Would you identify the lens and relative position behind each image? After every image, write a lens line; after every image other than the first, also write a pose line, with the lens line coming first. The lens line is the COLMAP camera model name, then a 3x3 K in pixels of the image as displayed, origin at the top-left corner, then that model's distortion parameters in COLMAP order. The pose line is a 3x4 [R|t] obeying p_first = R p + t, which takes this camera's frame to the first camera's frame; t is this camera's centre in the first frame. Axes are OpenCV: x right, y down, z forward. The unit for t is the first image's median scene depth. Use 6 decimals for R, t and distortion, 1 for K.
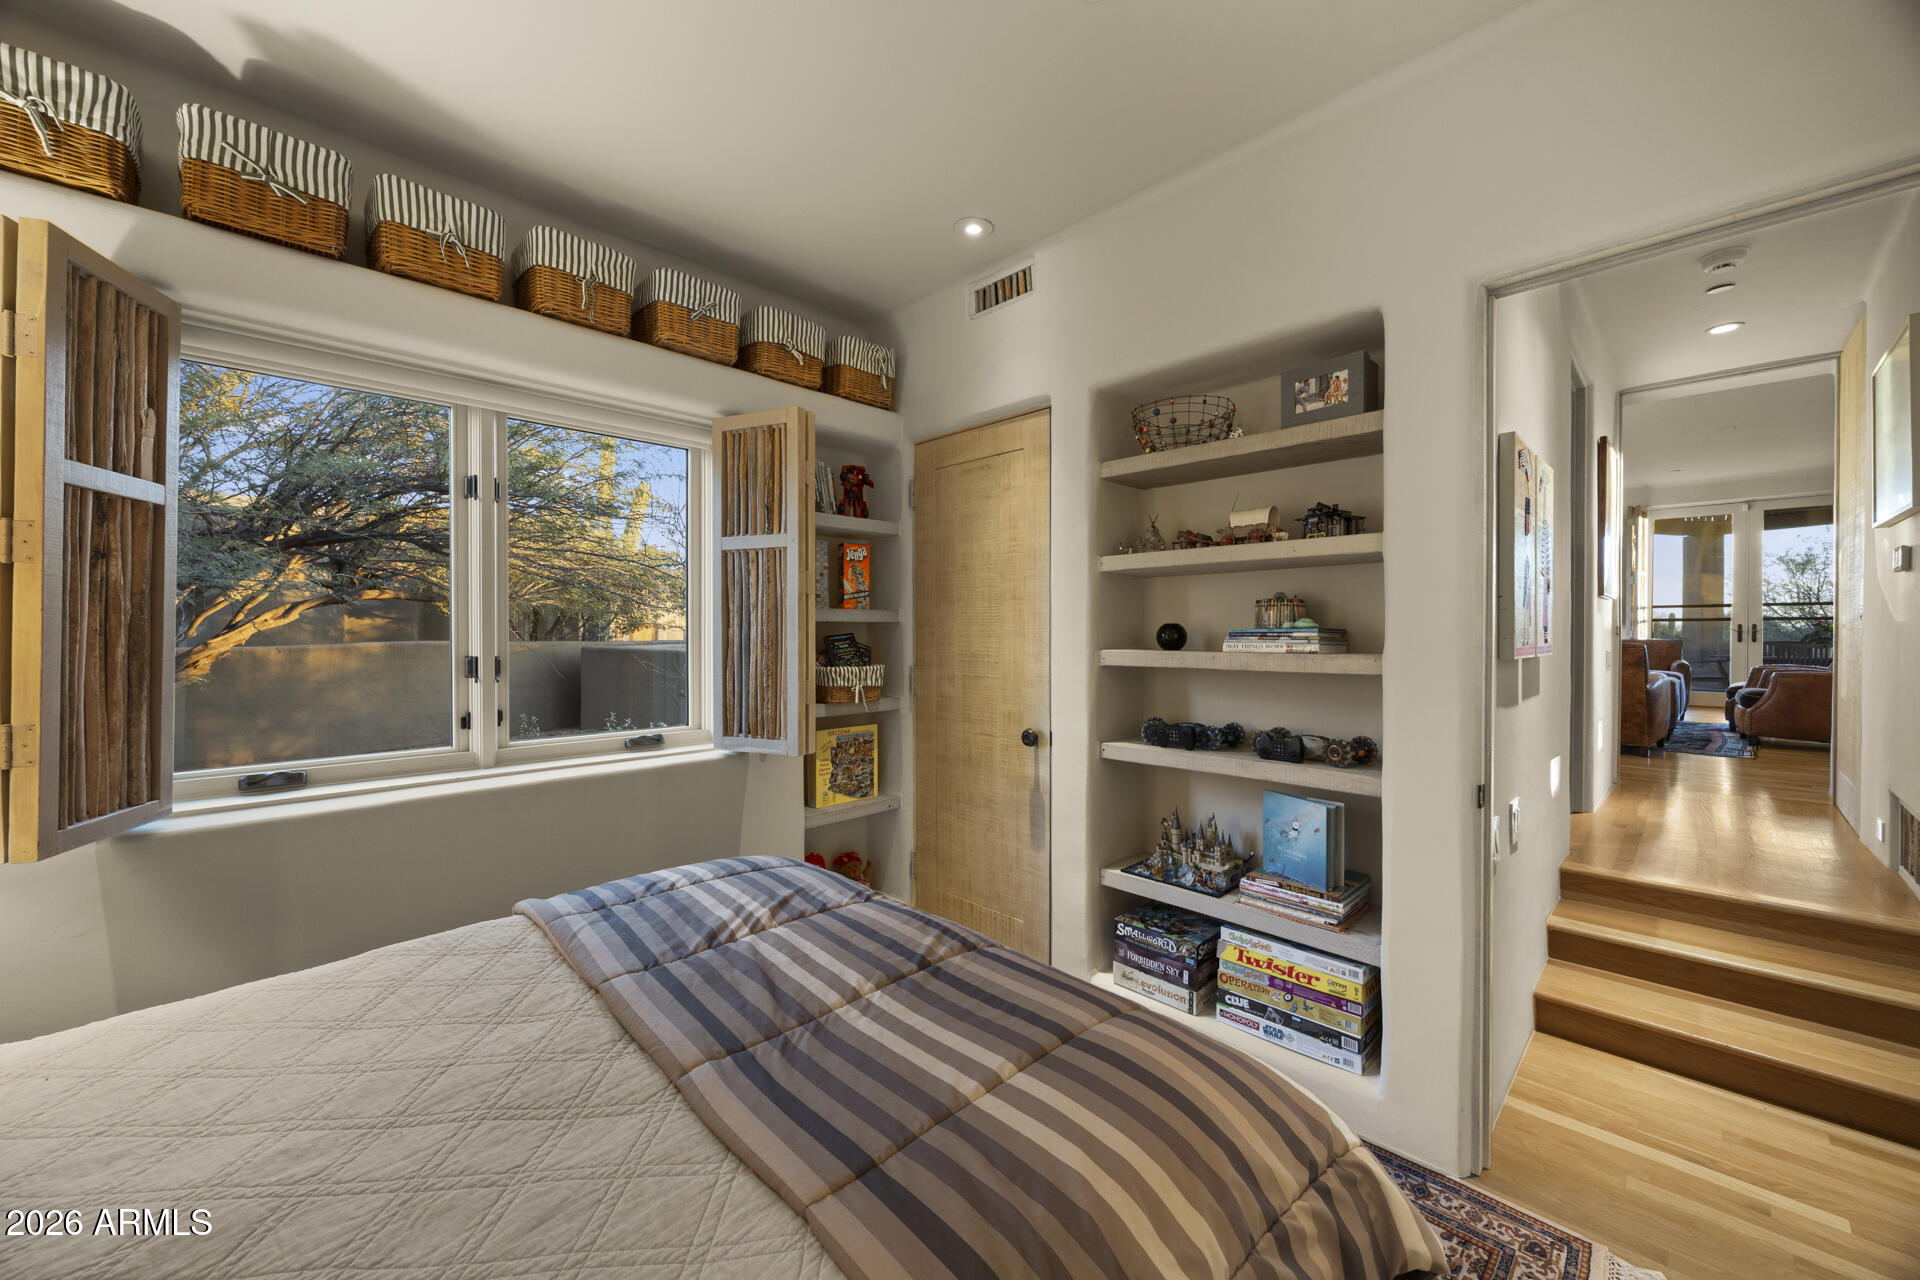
lens RADIAL K [[751.8, 0, 947.4], [0, 751.8, 635.5], [0, 0, 1]] dist [0.000130, 0.000066]
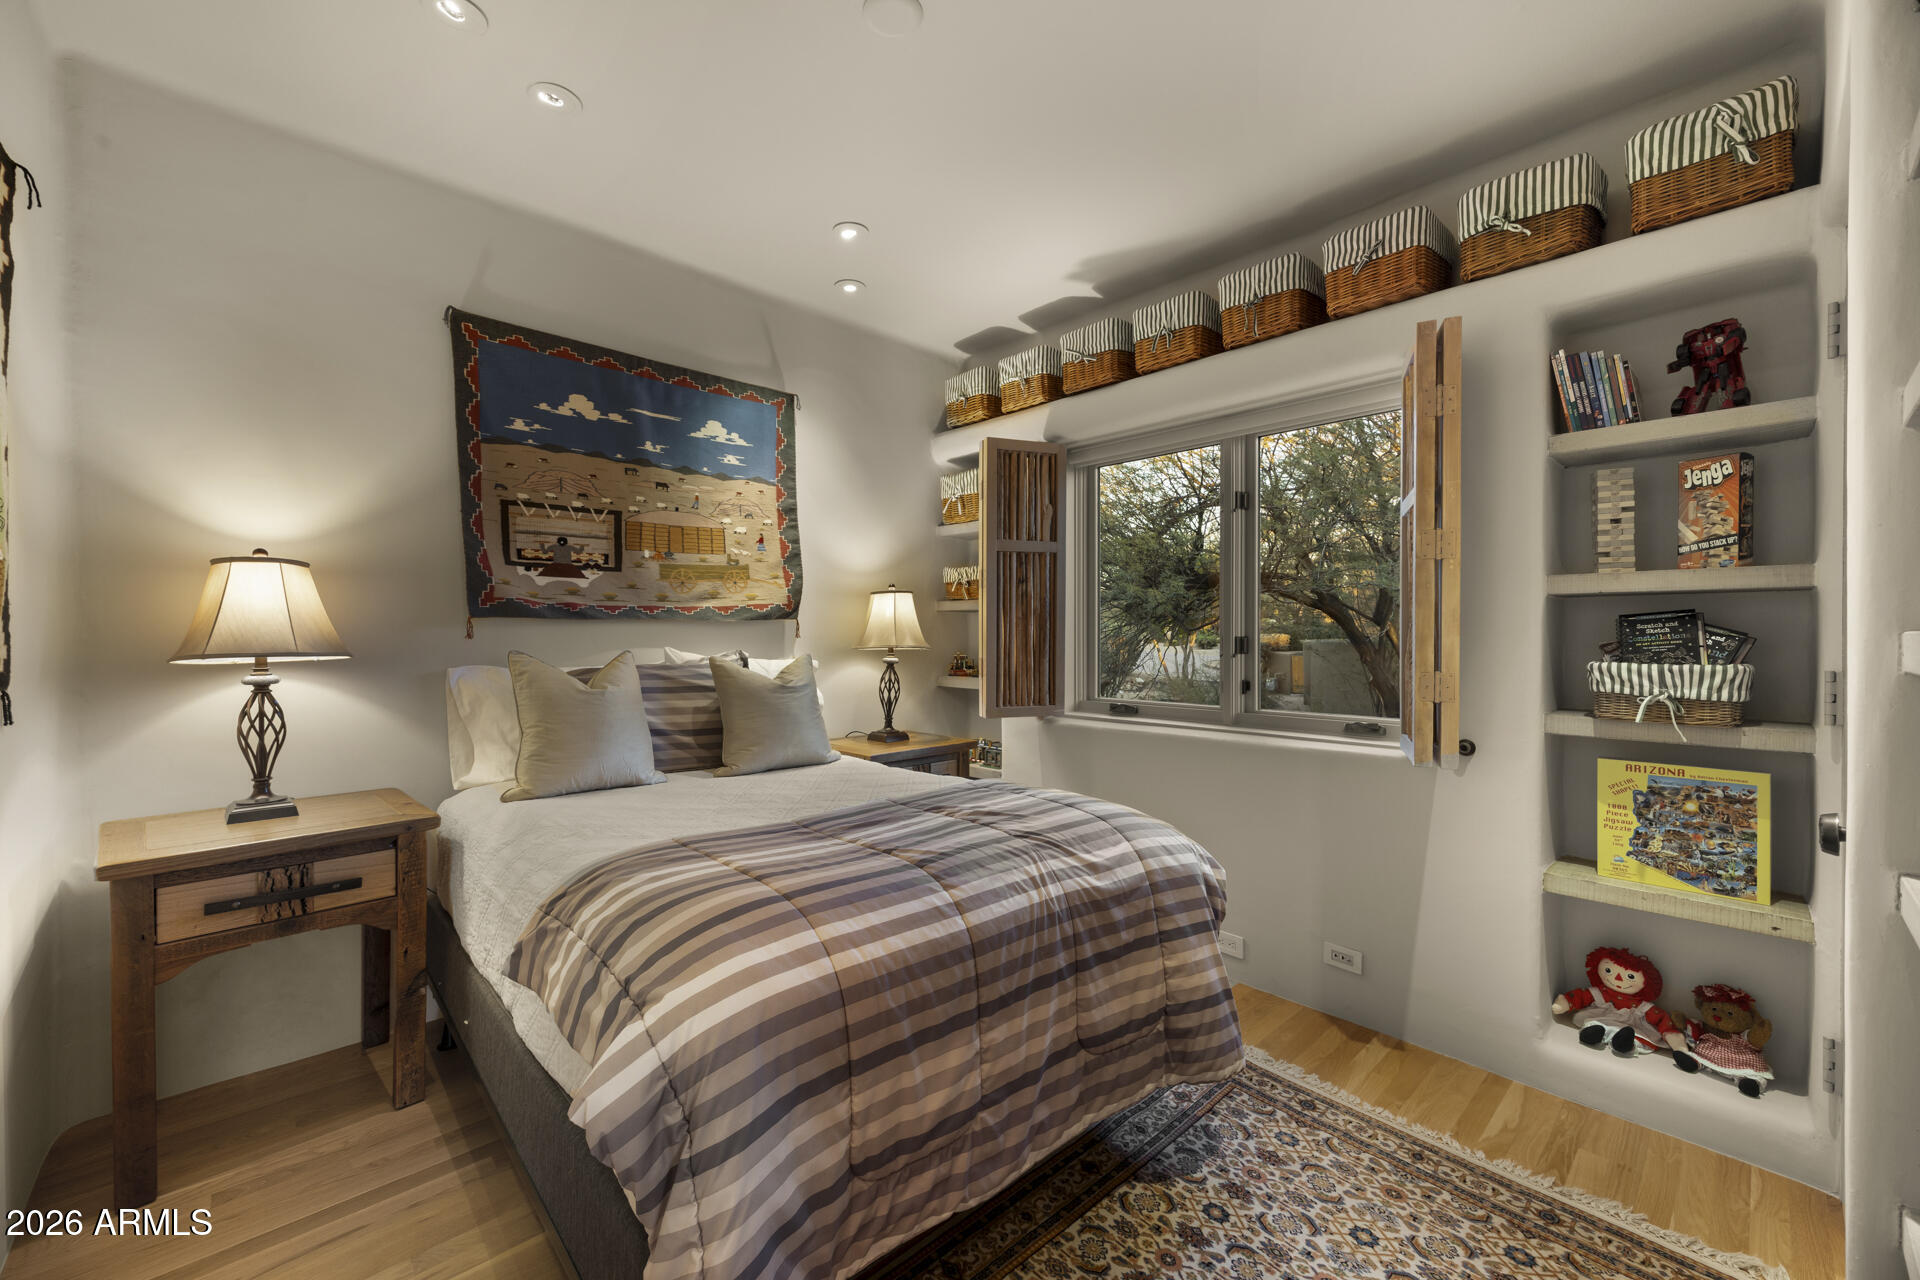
lens RADIAL K [[751.8, 0, 947.4], [0, 751.8, 635.5], [0, 0, 1]] dist [0.000130, 0.000066]
pose [[-0.028543, 0.005451, -0.999578, 0.498198], [-0.004607, 0.999974, 0.005584, 0.017028], [0.999582, 0.004764, -0.028517, 0.437765]]
